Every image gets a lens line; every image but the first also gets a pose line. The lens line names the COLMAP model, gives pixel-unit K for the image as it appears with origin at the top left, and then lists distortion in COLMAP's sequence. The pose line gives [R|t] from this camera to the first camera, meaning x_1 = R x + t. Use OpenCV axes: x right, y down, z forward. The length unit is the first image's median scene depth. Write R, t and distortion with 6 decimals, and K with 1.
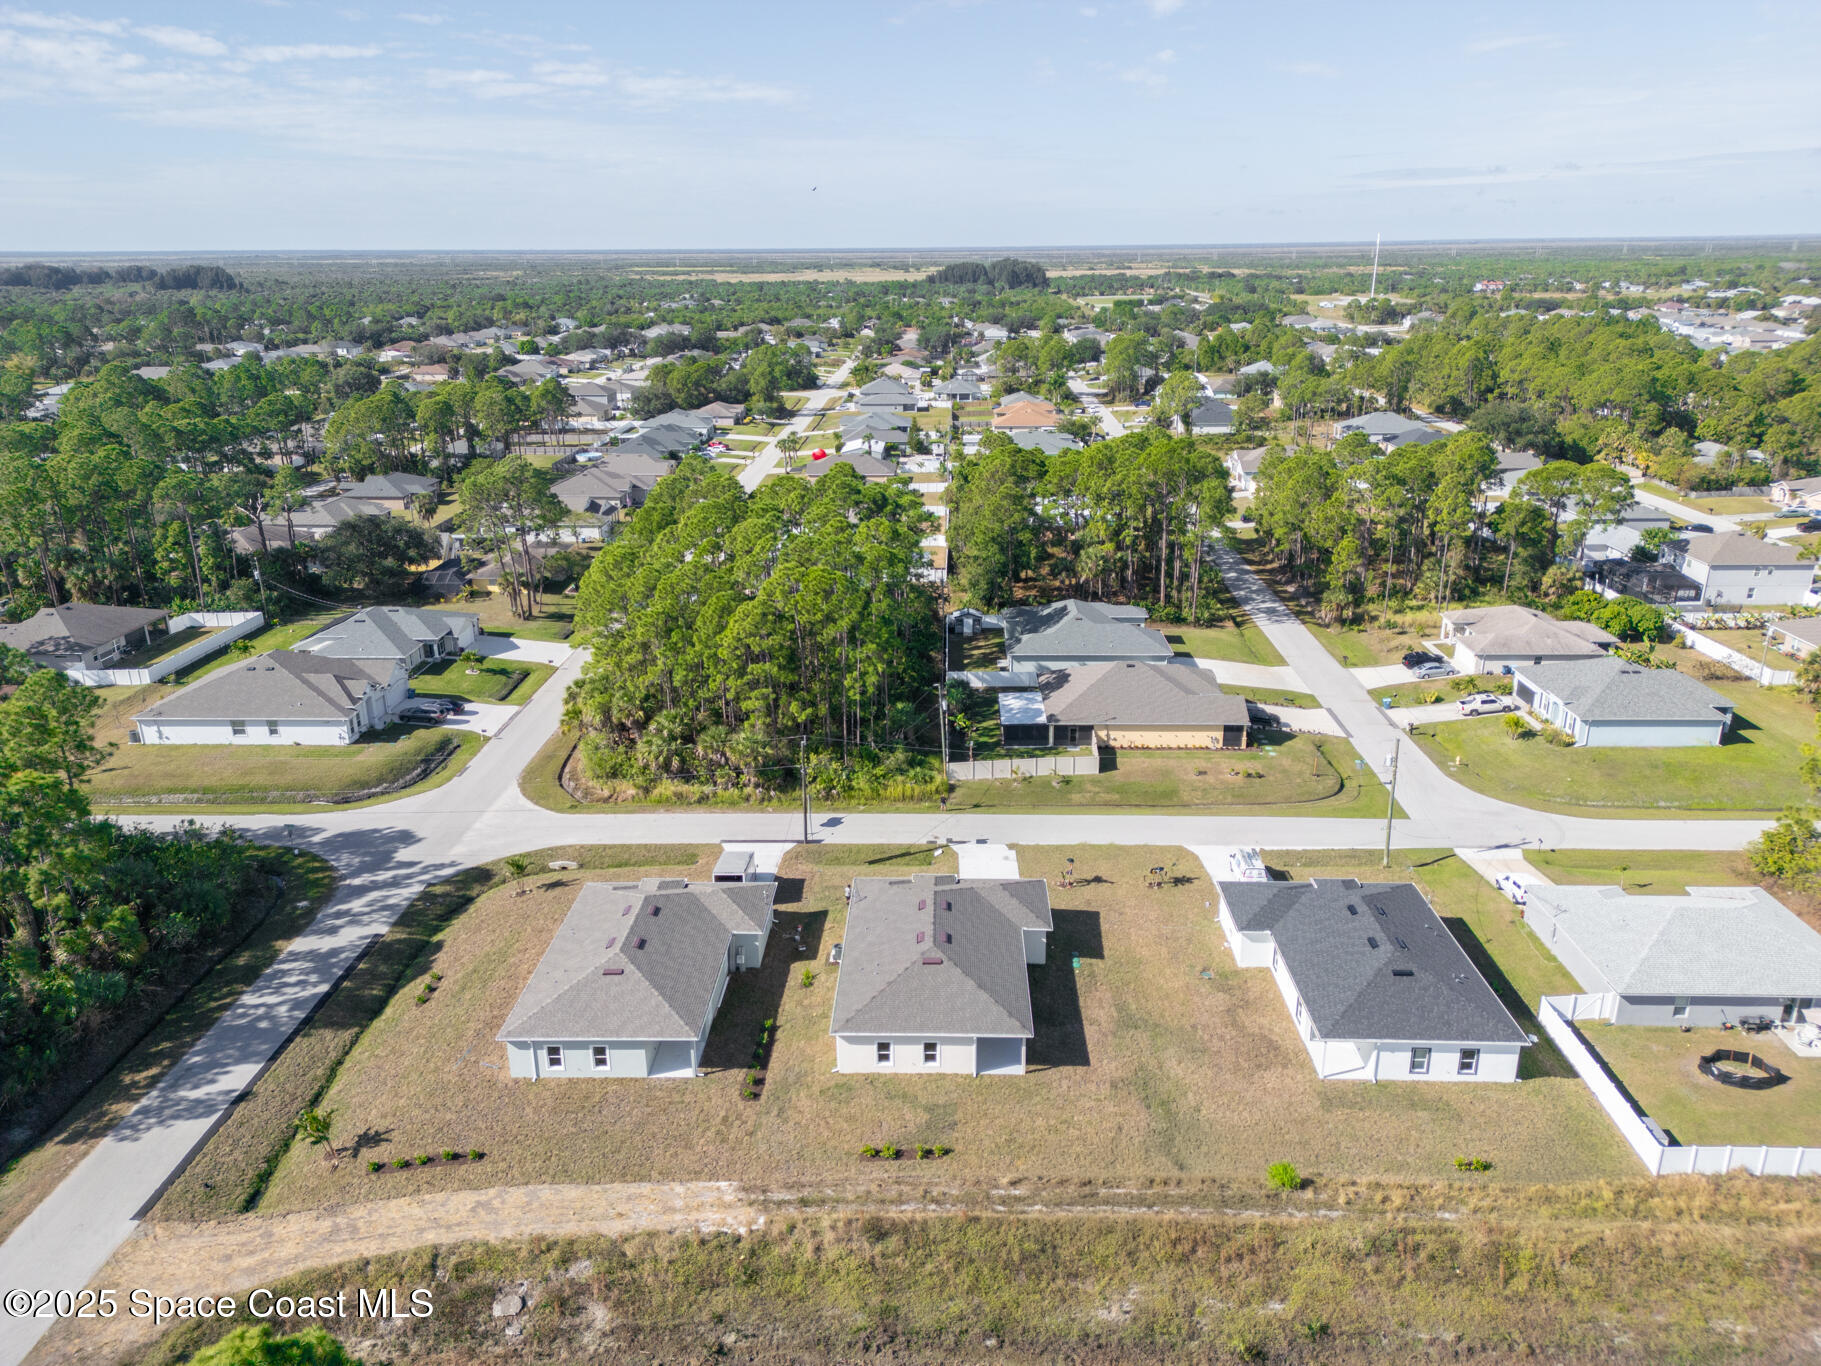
lens RADIAL K [[1282.9, 0, 910.5], [0, 1282.9, 683.0], [0, 0, 1]] dist [0.072559, -0.067724]
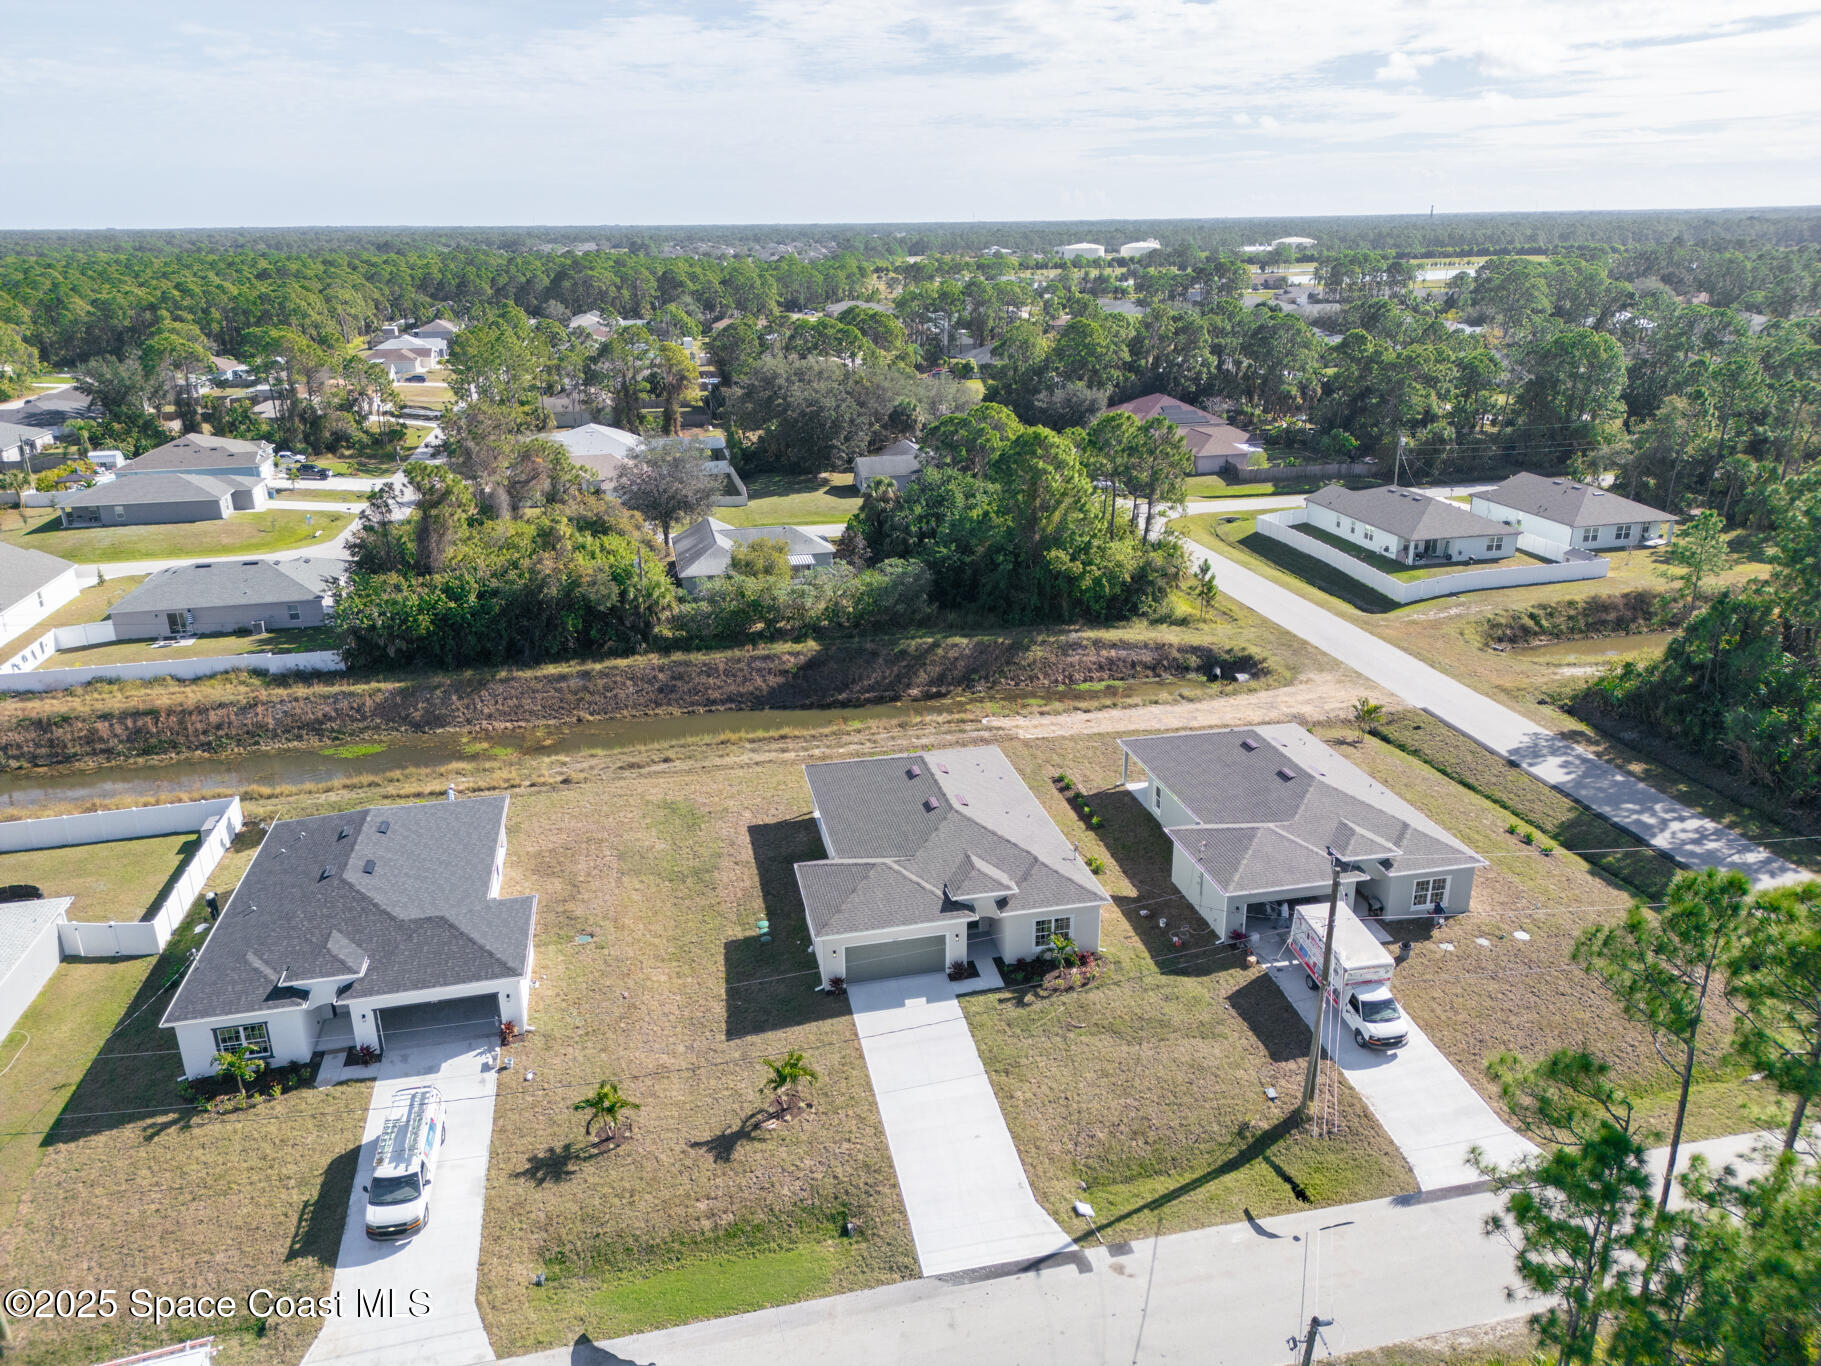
lens RADIAL K [[1282.9, 0, 910.5], [0, 1282.9, 683.0], [0, 0, 1]] dist [0.072559, -0.067724]
pose [[-0.971027, 0.098847, -0.217567, 0.208972], [-0.057576, 0.786848, 0.614456, -0.369699], [0.231930, 0.609180, -0.758359, 1.615058]]
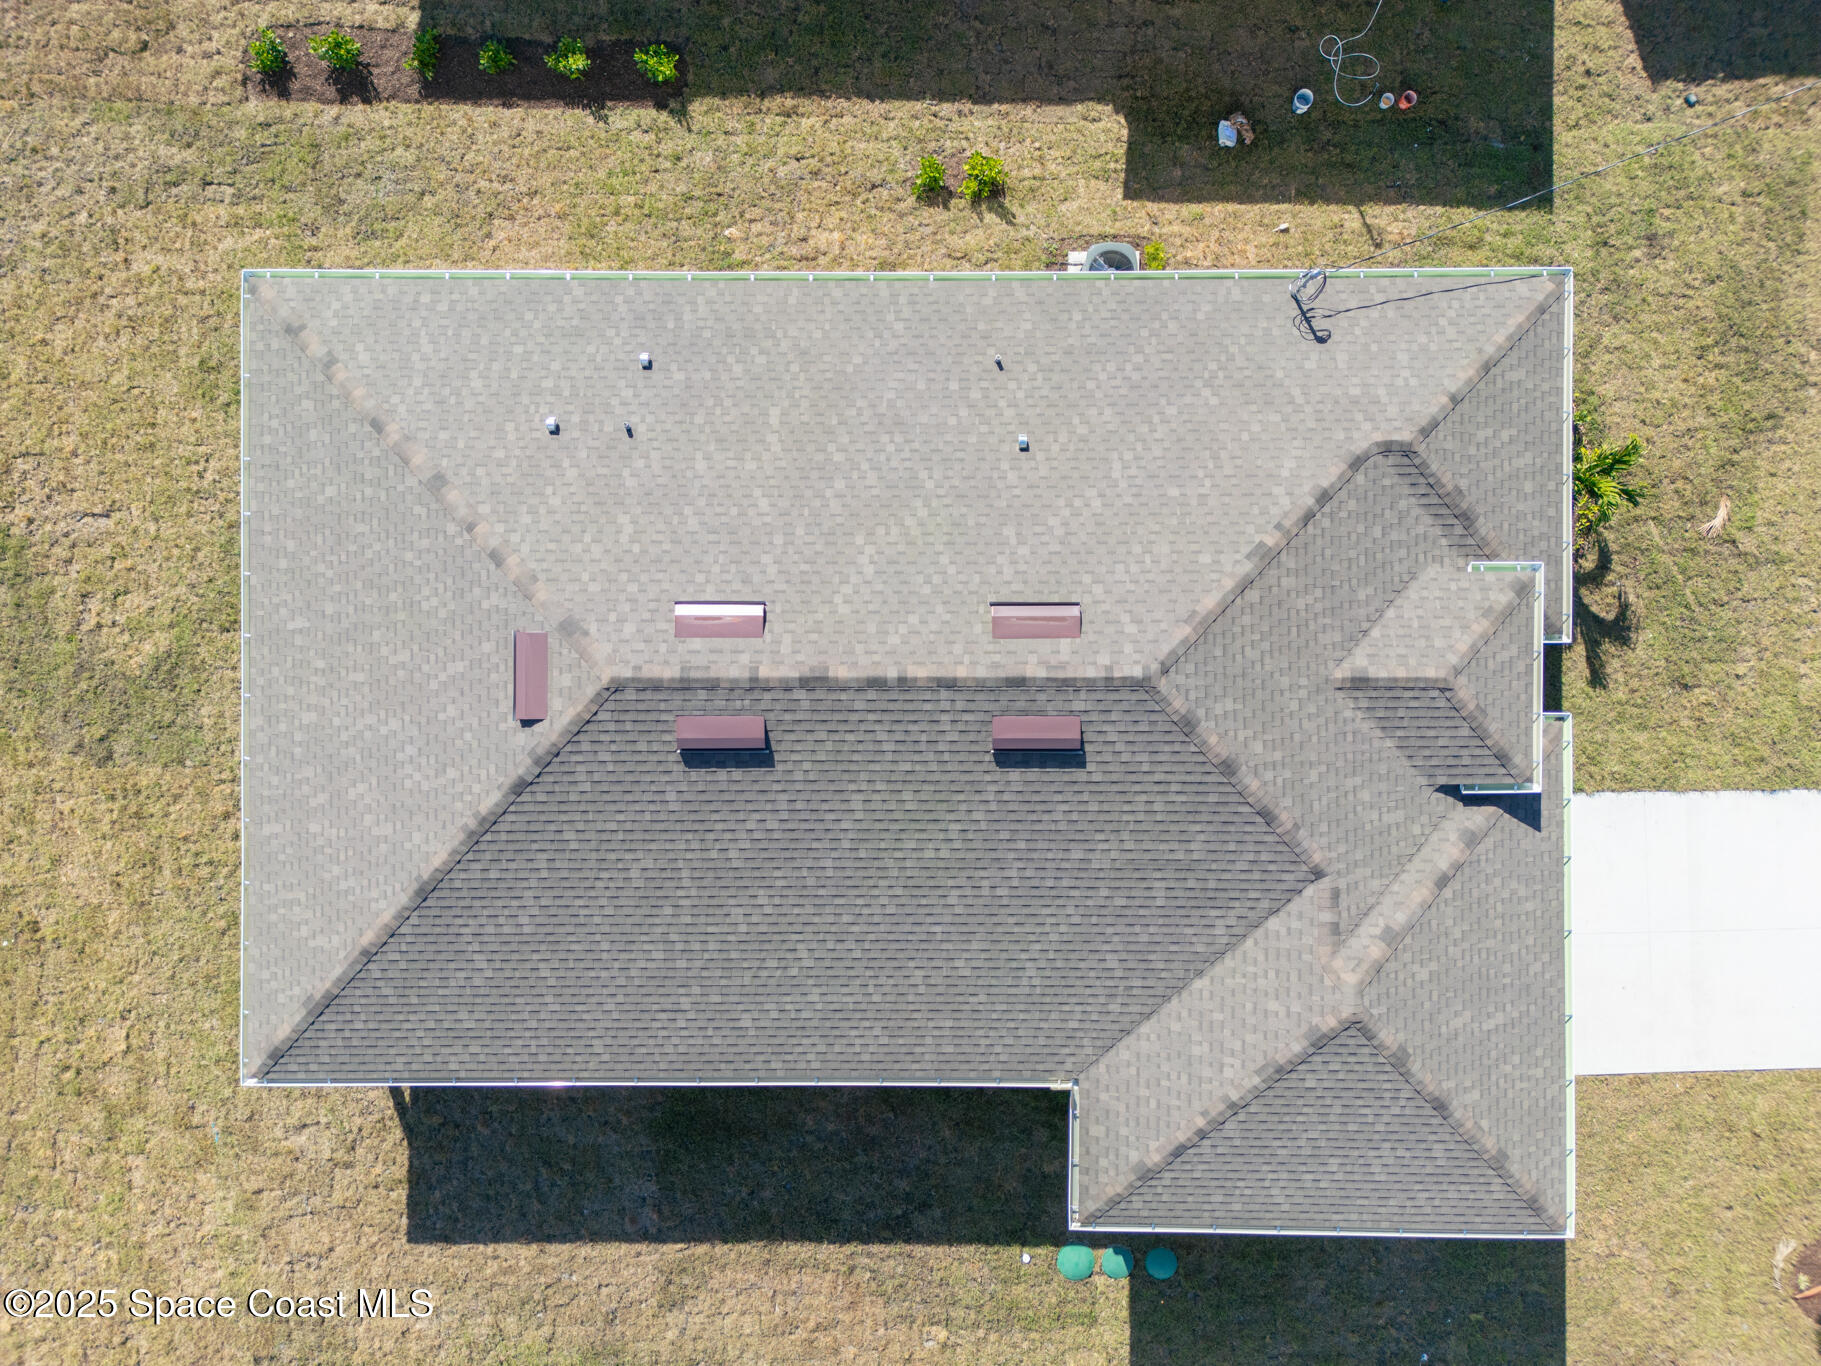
lens RADIAL K [[1282.9, 0, 910.5], [0, 1282.9, 683.0], [0, 0, 1]] dist [0.072559, -0.067724]
pose [[0.021111, 0.999776, 0.001531, 0.018407], [-0.312539, 0.005145, 0.949891, -0.005503], [0.949670, -0.020532, 0.312577, 0.968430]]
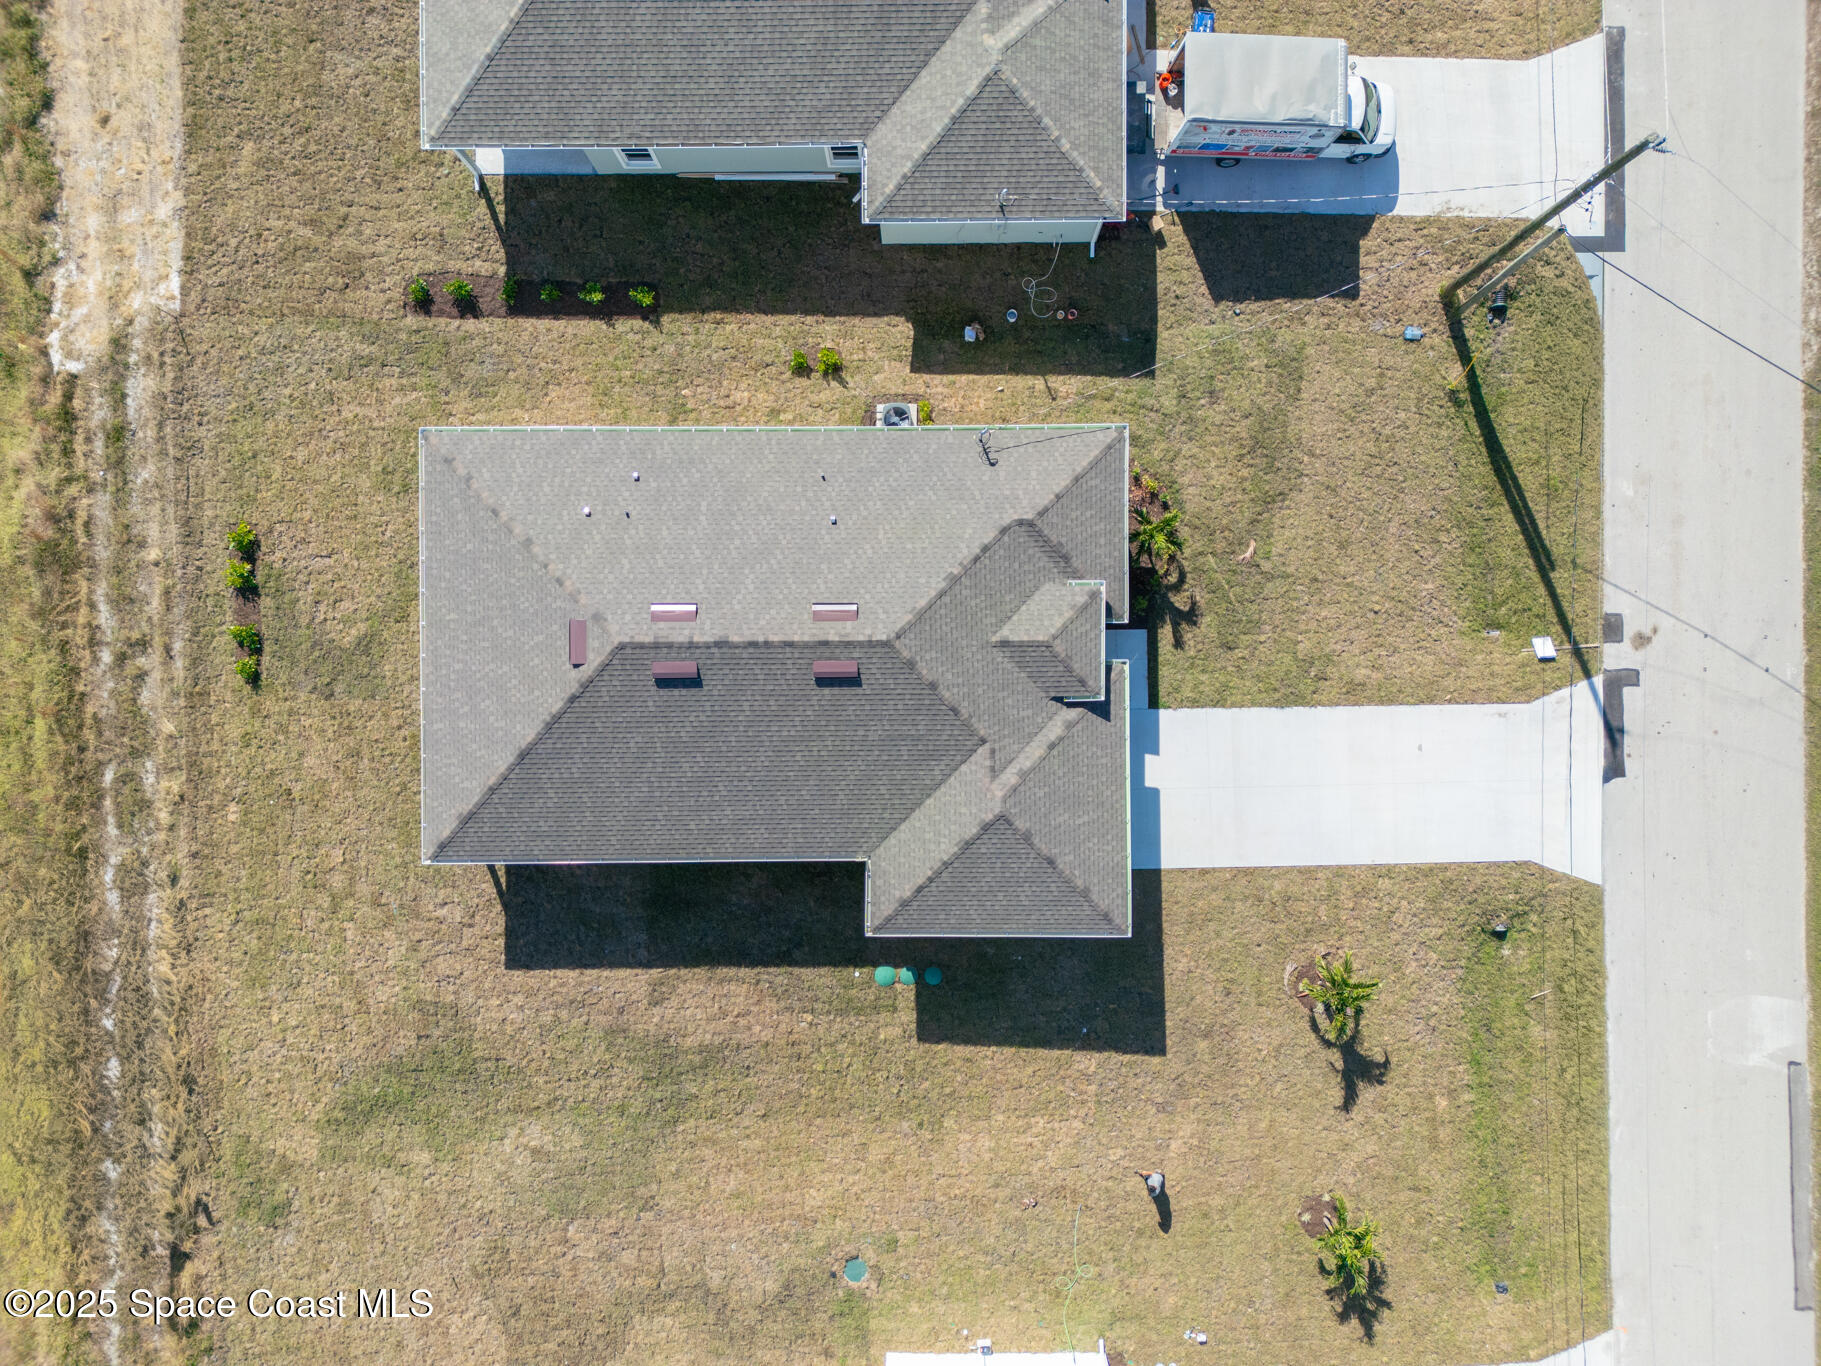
lens RADIAL K [[1286.8, 0, 916.8], [0, 1286.8, 680.6], [0, 0, 1]] dist [0.121789, -0.225337]
pose [[0.028209, 0.999602, -0.000492, 0.031844], [-0.312952, 0.009299, 0.949723, -0.213680], [0.949350, -0.026637, 0.313090, 0.948202]]
